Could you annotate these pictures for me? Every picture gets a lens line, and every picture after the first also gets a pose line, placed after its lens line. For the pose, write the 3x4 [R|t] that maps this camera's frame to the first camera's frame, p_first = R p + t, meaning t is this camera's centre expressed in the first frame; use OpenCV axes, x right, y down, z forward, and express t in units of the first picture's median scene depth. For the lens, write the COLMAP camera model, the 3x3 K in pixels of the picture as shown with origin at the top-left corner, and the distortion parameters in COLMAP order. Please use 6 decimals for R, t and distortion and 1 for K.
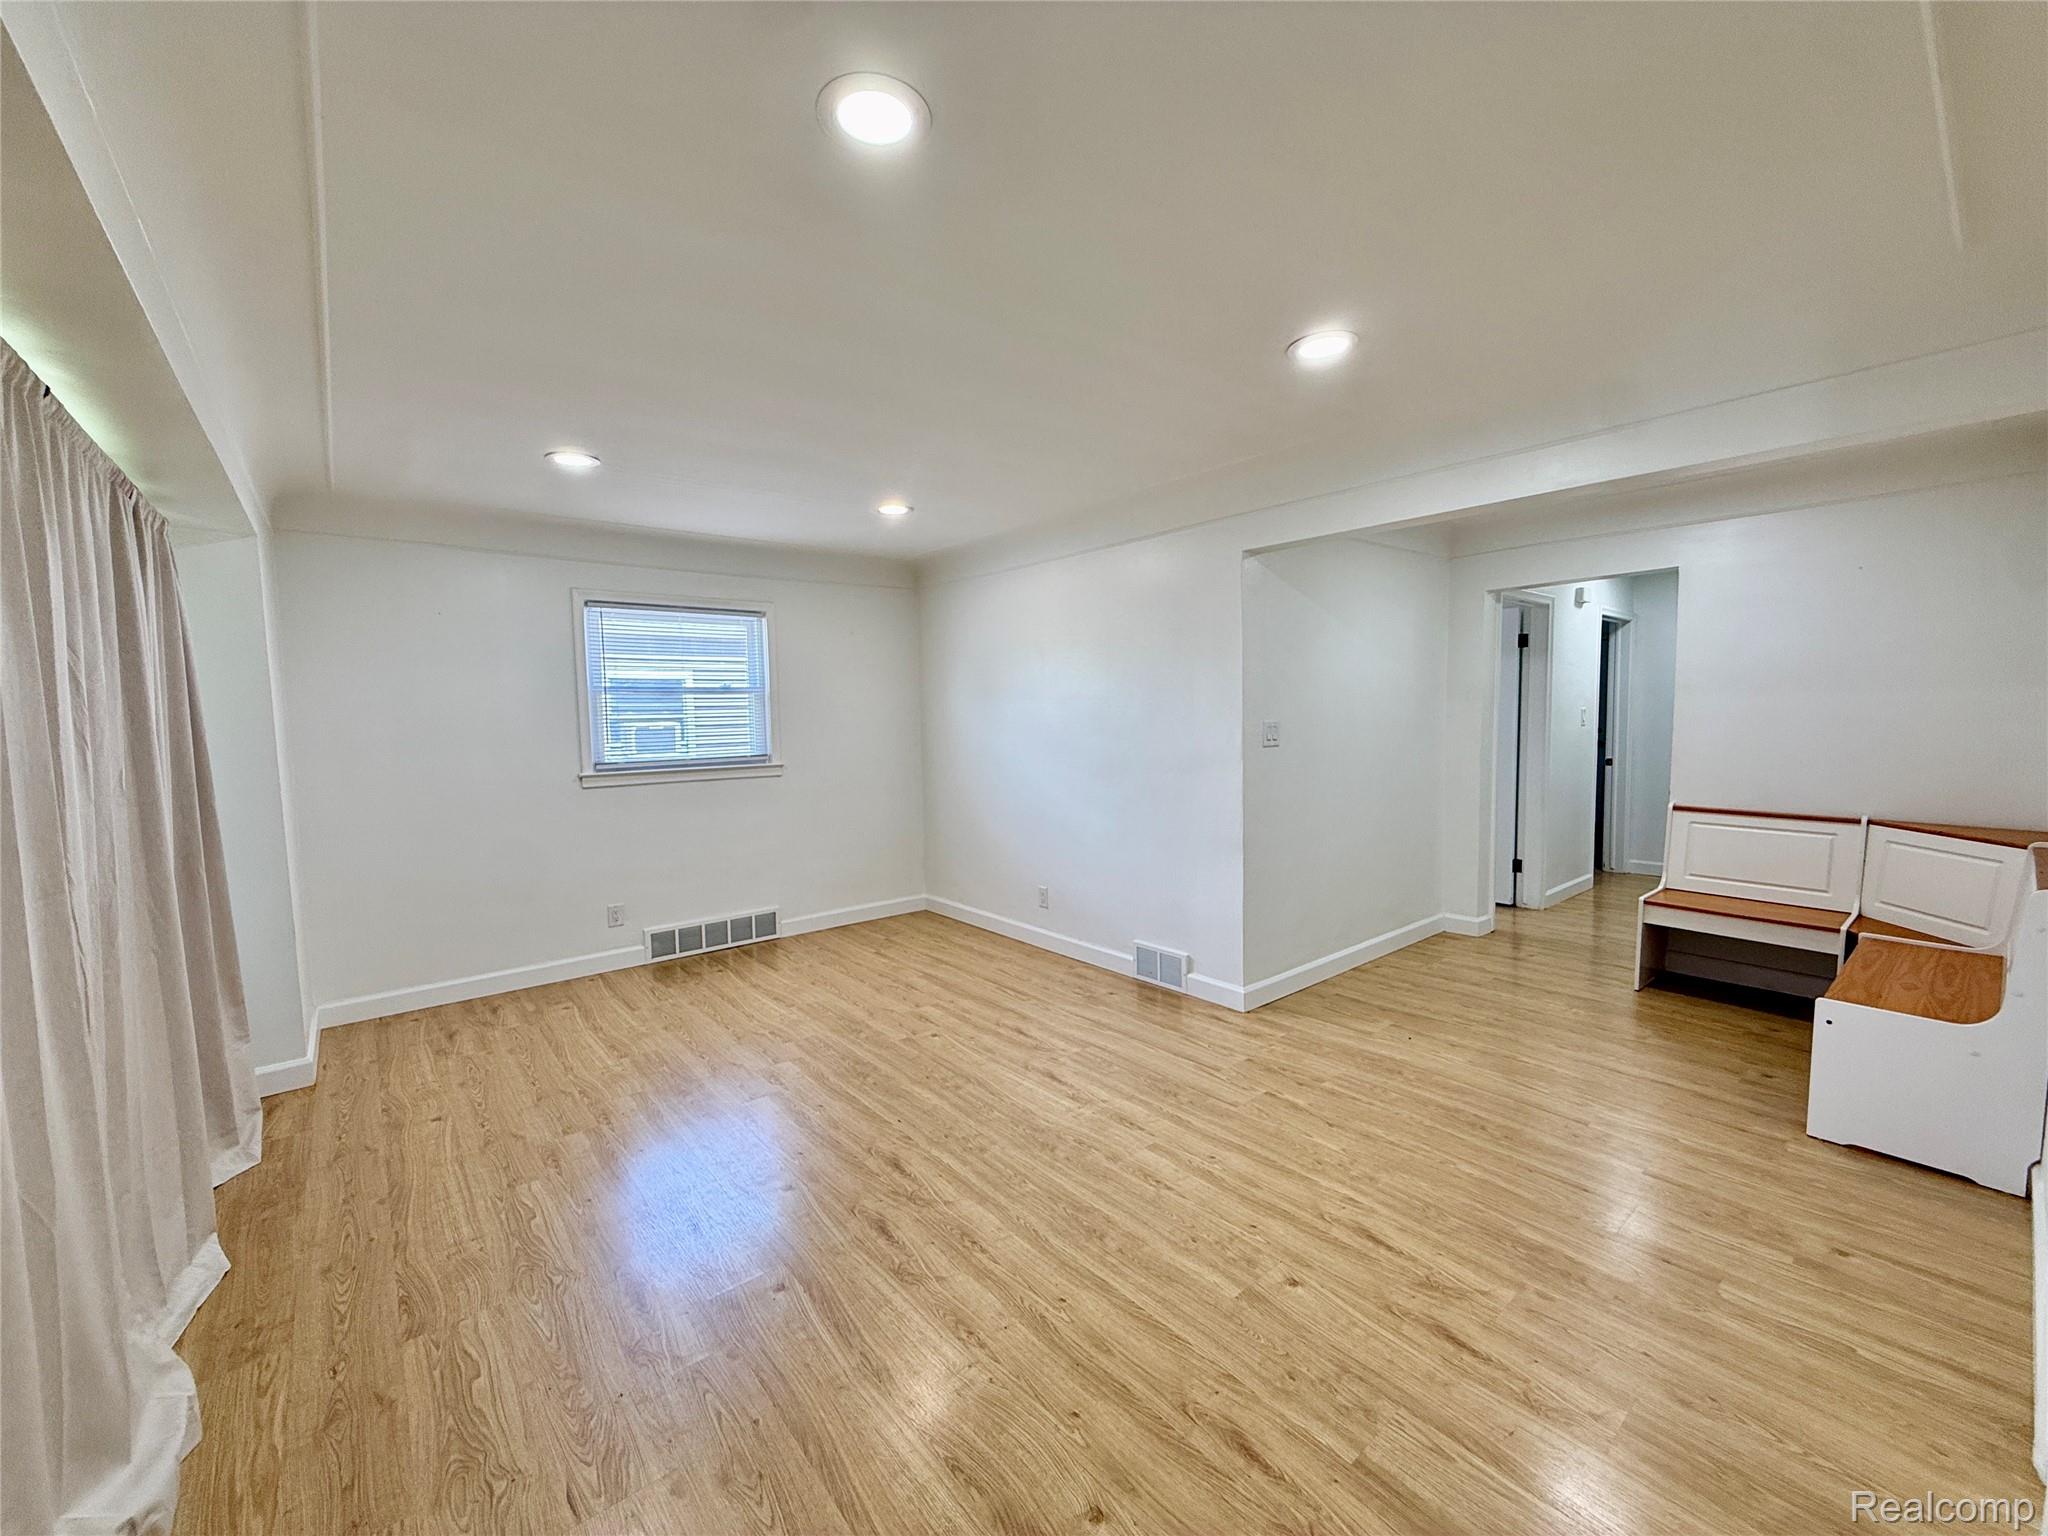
lens RADIAL K [[818.2, 0, 1023.1], [0, 818.2, 770.5], [0, 0, 1]] dist [0.000114, -0.000779]
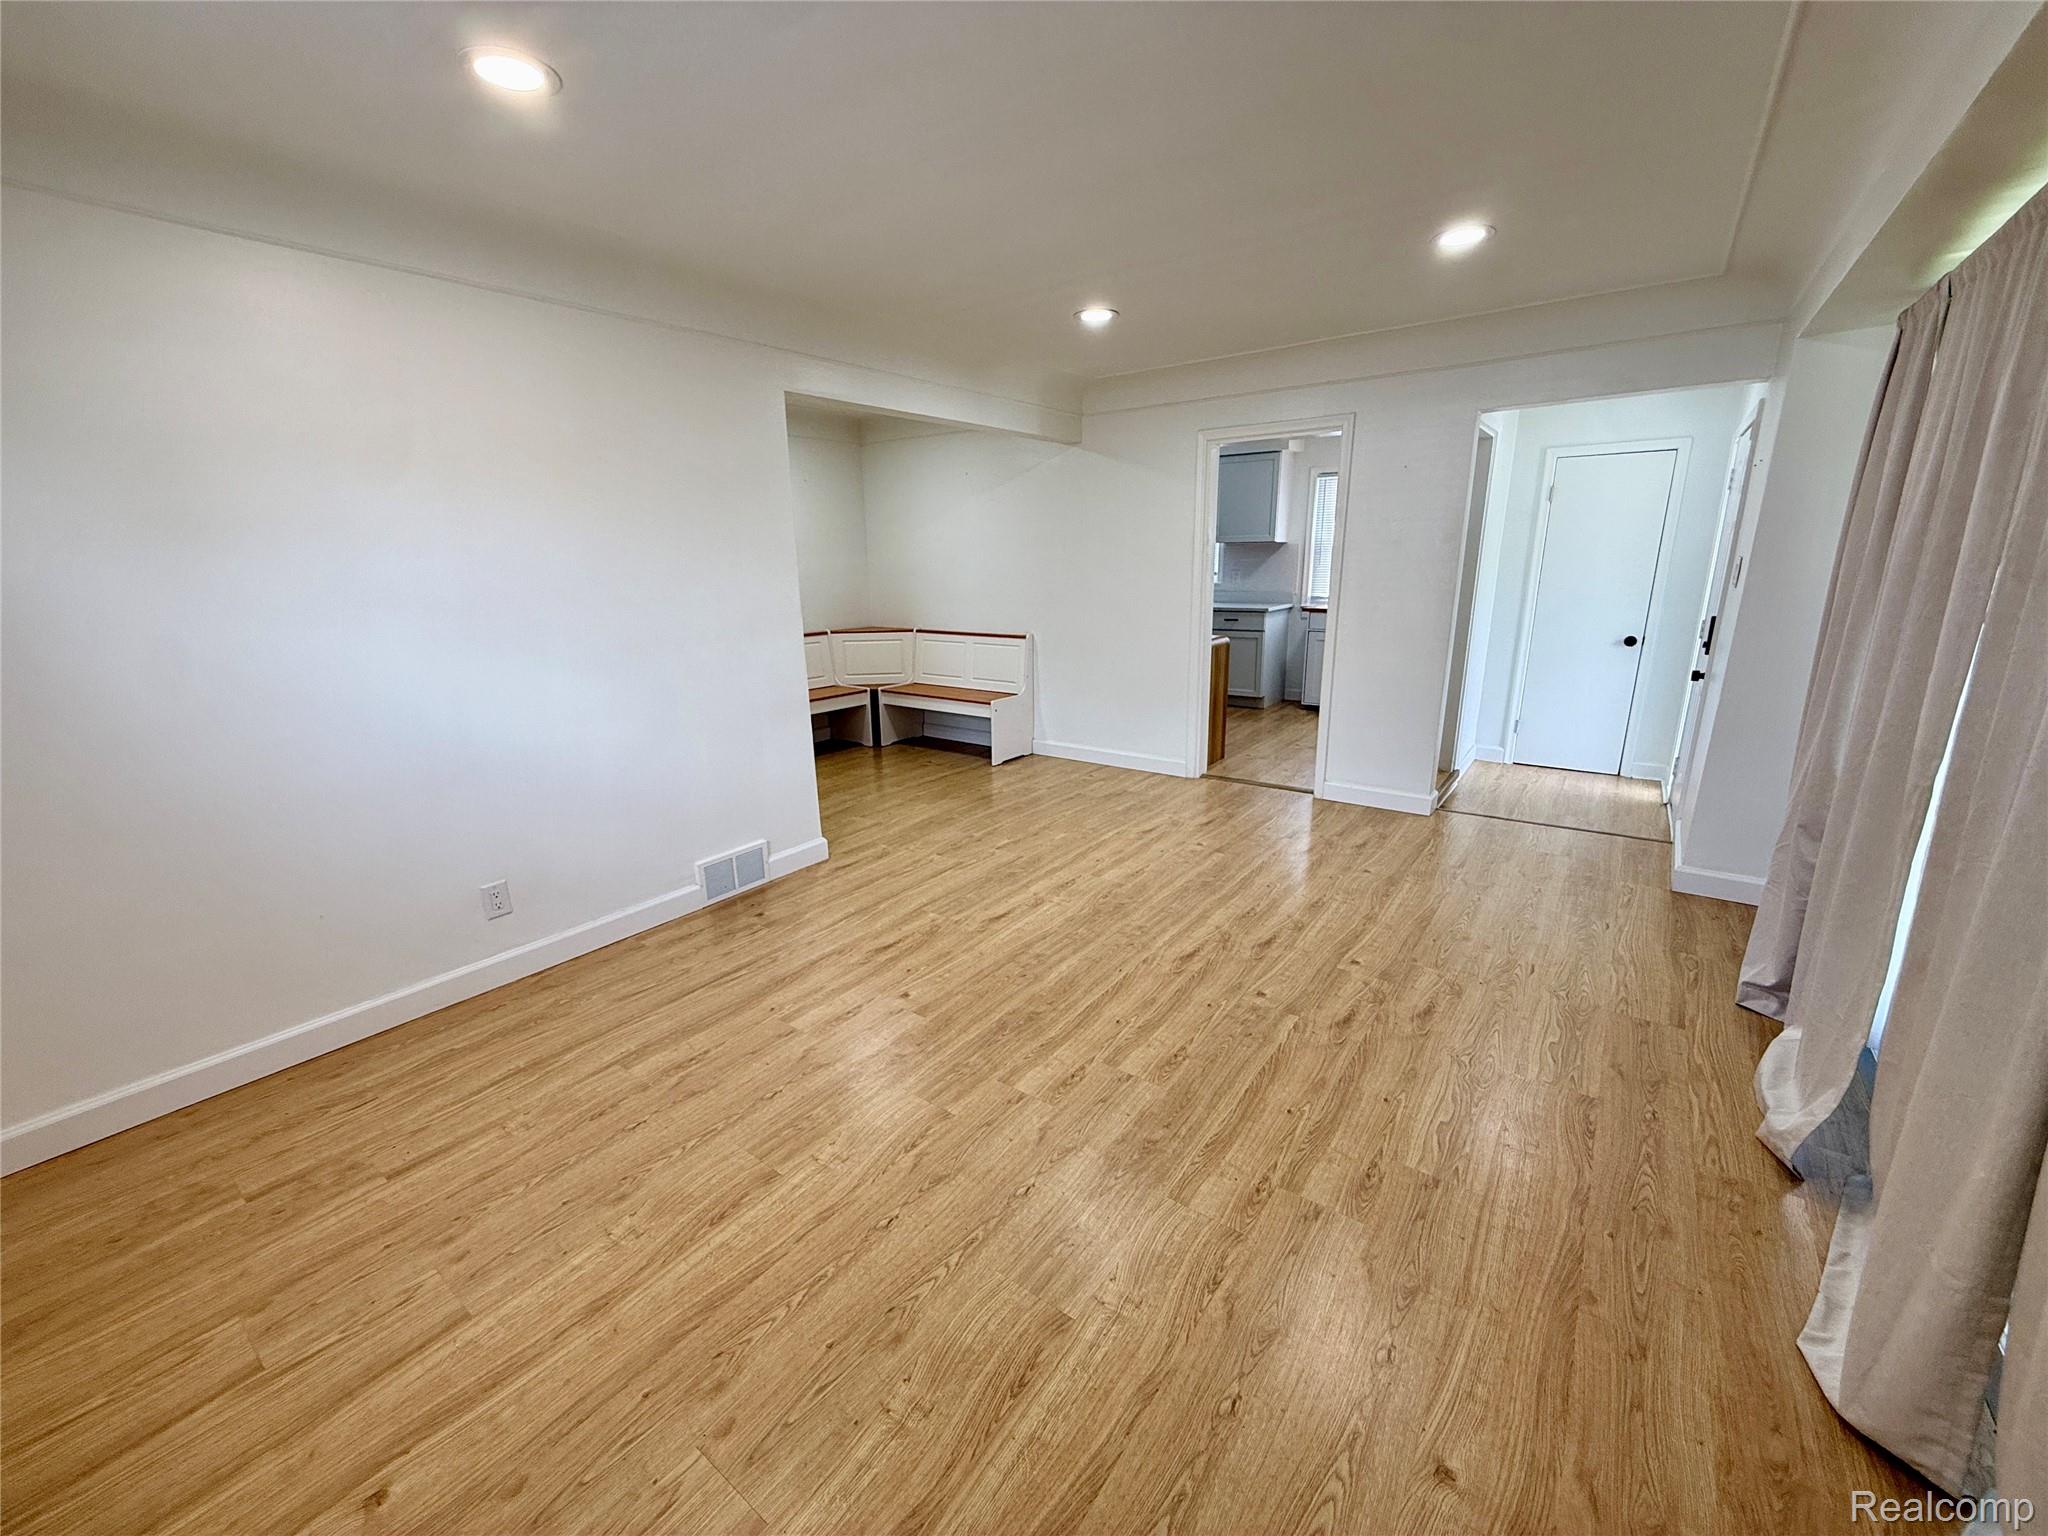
lens RADIAL K [[818.2, 0, 1016.8], [0, 818.2, 778.1], [0, 0, 1]] dist [0.000114, -0.000779]
pose [[-0.238463, -0.235829, 0.942083, -0.801049], [0.093629, 0.959966, 0.264005, -0.063899], [-0.966628, 0.151161, -0.206836, 1.018315]]
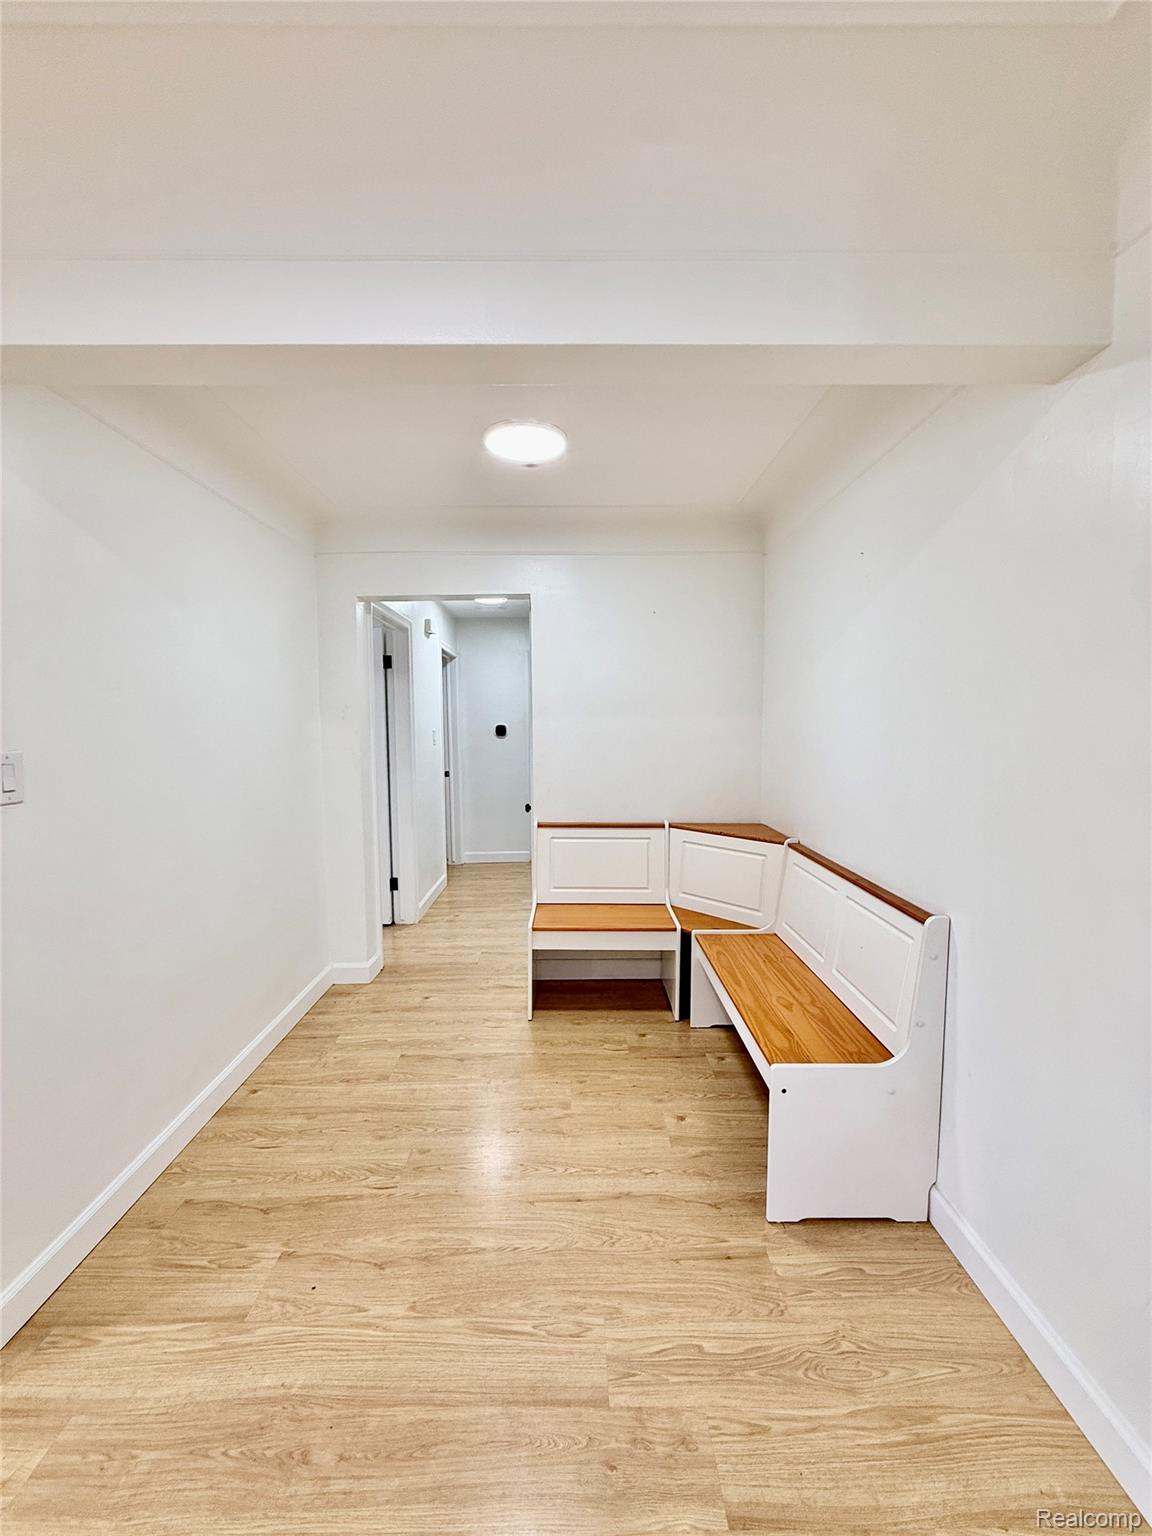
lens RADIAL K [[613.7, 0, 576.5], [0, 613.7, 767.8], [0, 0, 1]] dist [0.000114, -0.000779]
pose [[0.627190, -0.044546, 0.777591, 0.253123], [0.053583, 0.998466, 0.013980, -0.041353], [-0.777021, 0.032898, 0.628614, 0.535894]]
